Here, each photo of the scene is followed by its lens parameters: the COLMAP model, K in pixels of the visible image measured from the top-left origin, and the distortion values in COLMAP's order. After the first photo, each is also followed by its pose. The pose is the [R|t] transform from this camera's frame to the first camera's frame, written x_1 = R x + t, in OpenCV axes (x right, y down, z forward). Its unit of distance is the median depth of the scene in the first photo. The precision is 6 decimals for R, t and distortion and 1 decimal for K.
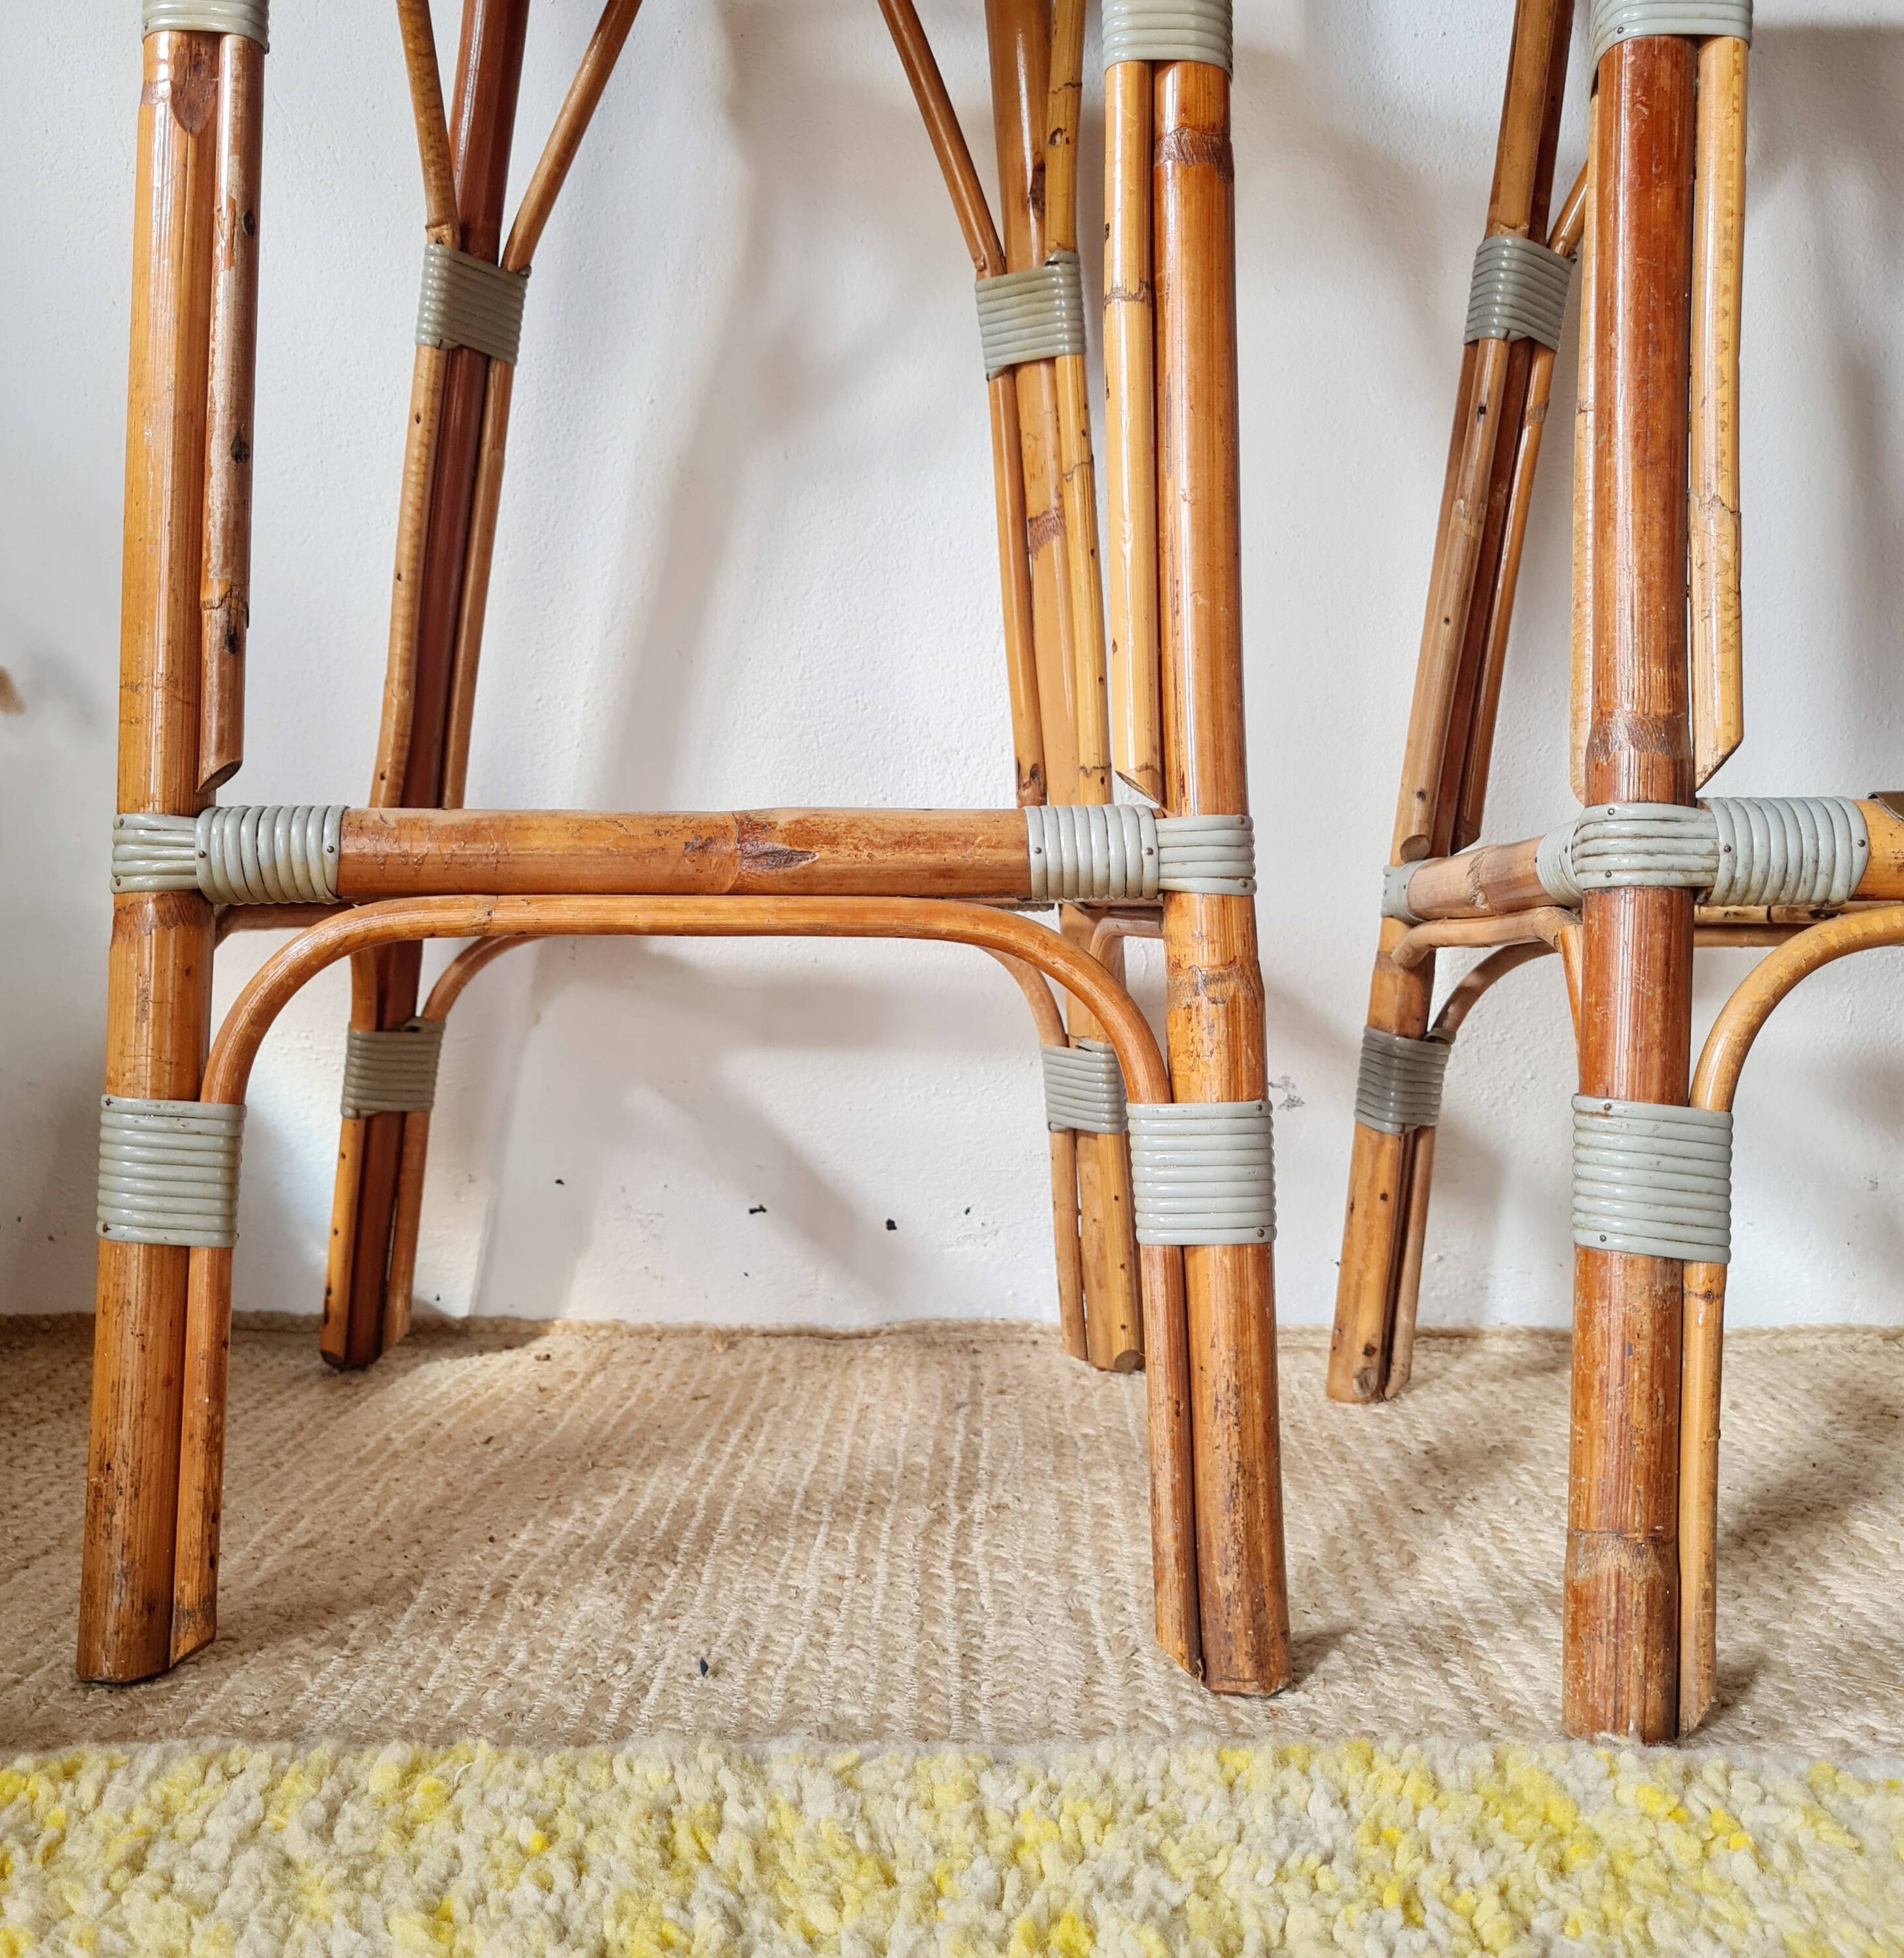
lens RADIAL K [[1994.2, 0, 906.3], [0, 1994.2, 966.7], [0, 0, 1]] dist [0.029783, 0.000000]
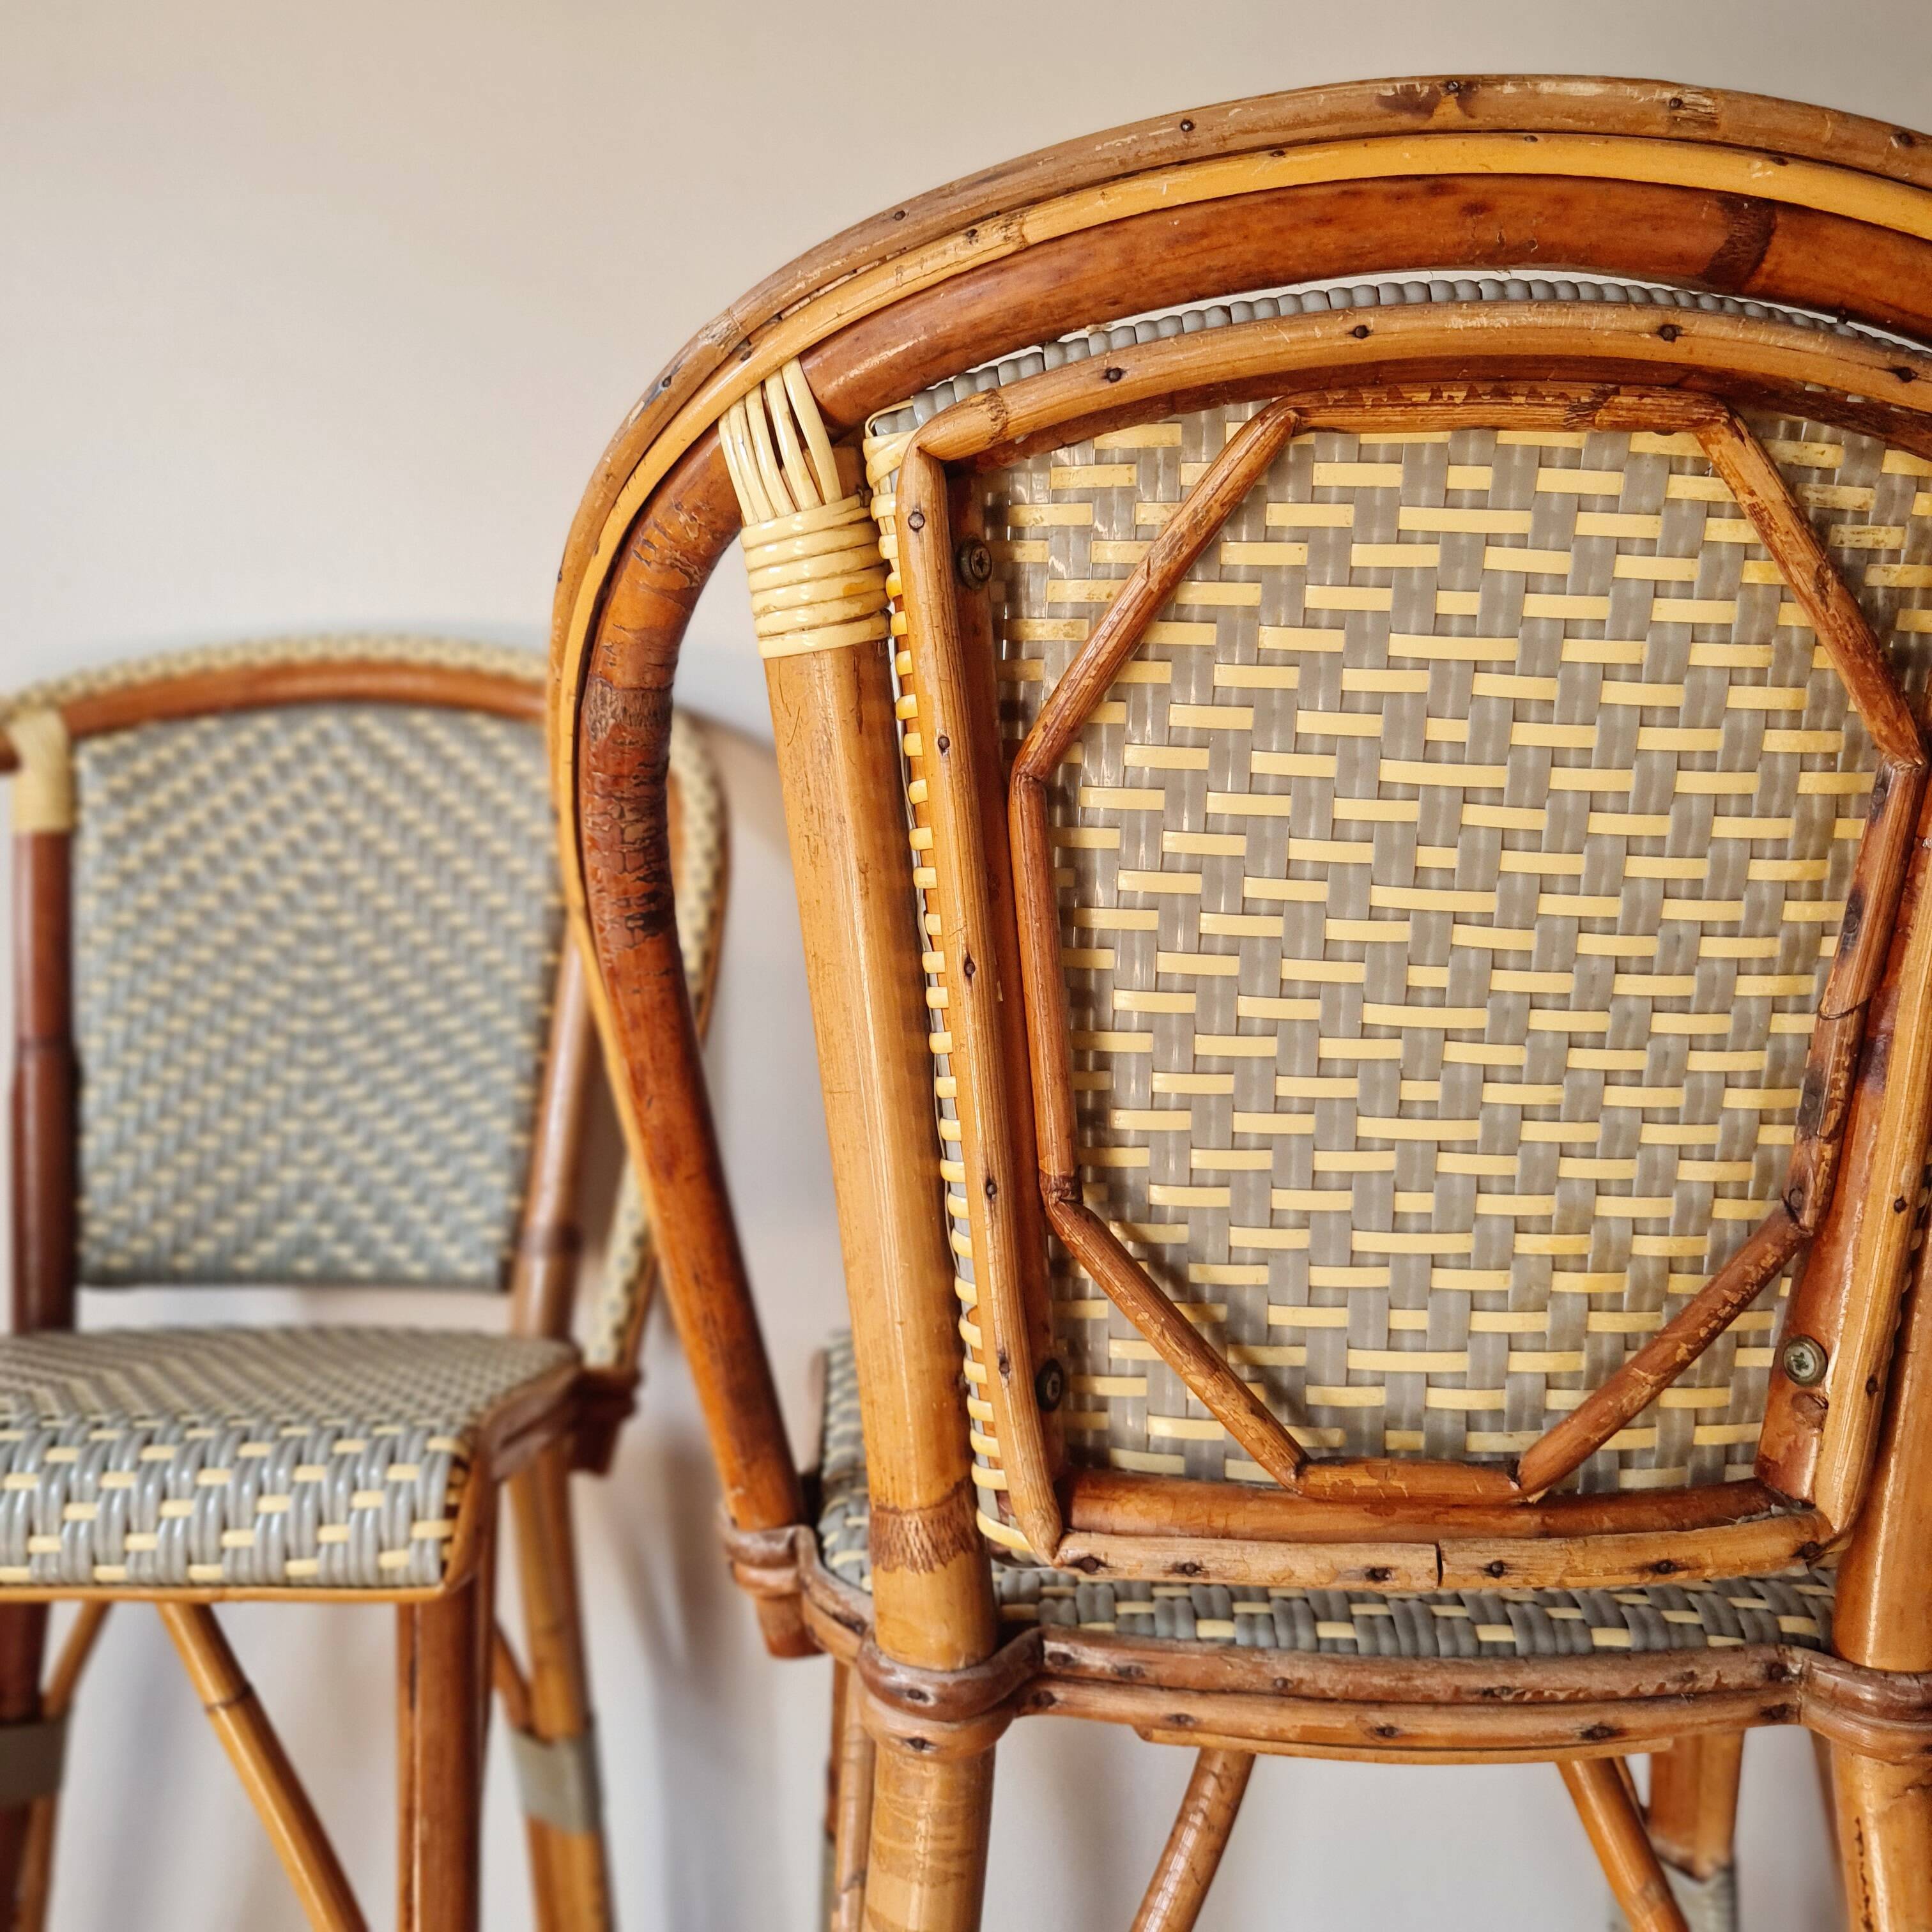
lens RADIAL K [[1957.9, 0, 958.7], [0, 1957.9, 952.2], [0, 0, 1]] dist [0.026591, 0.000000]
pose [[0.999129, -0.010285, -0.040439, 0.461400], [0.007184, 0.997075, -0.076091, -0.977616], [0.041103, 0.075734, 0.996281, -0.019649]]
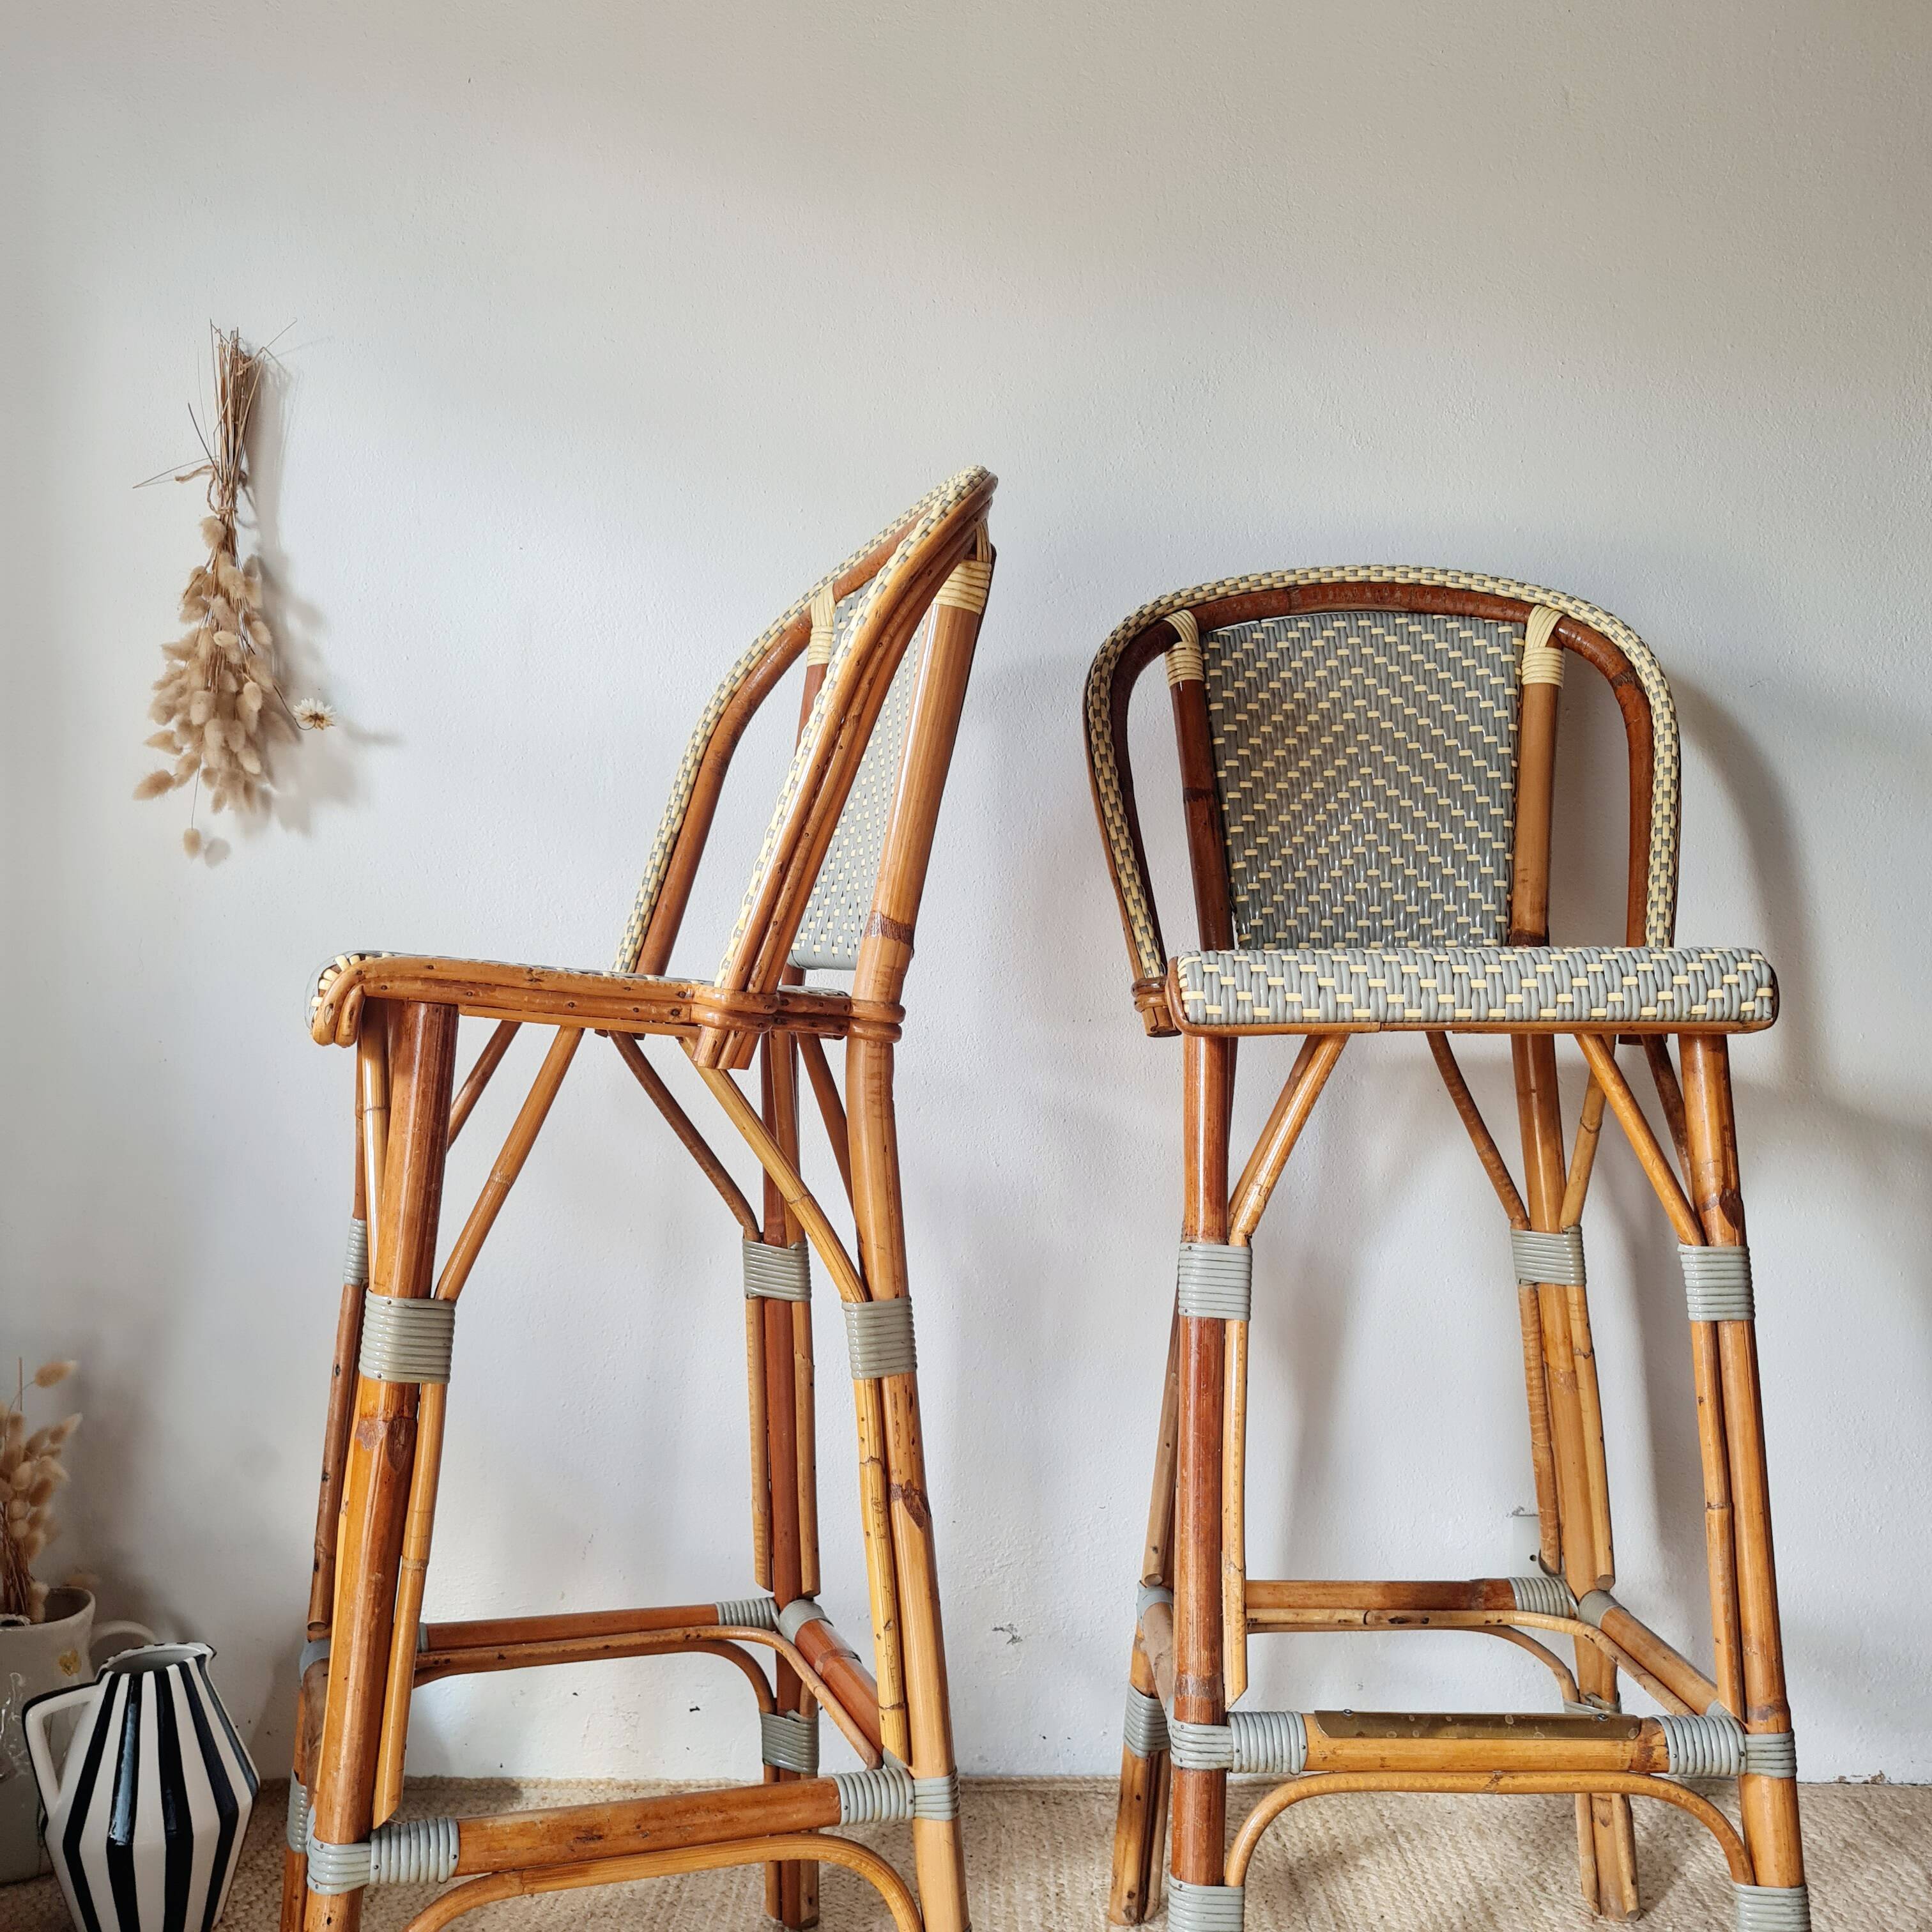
lens RADIAL K [[1957.9, 0, 957.8], [0, 1957.9, 955.6], [0, 0, 1]] dist [0.026591, 0.000000]
pose [[0.999578, -0.000271, 0.029048, 0.068720], [0.002593, 0.996799, -0.079908, -0.653559], [-0.028933, 0.079950, 0.996379, -0.954499]]
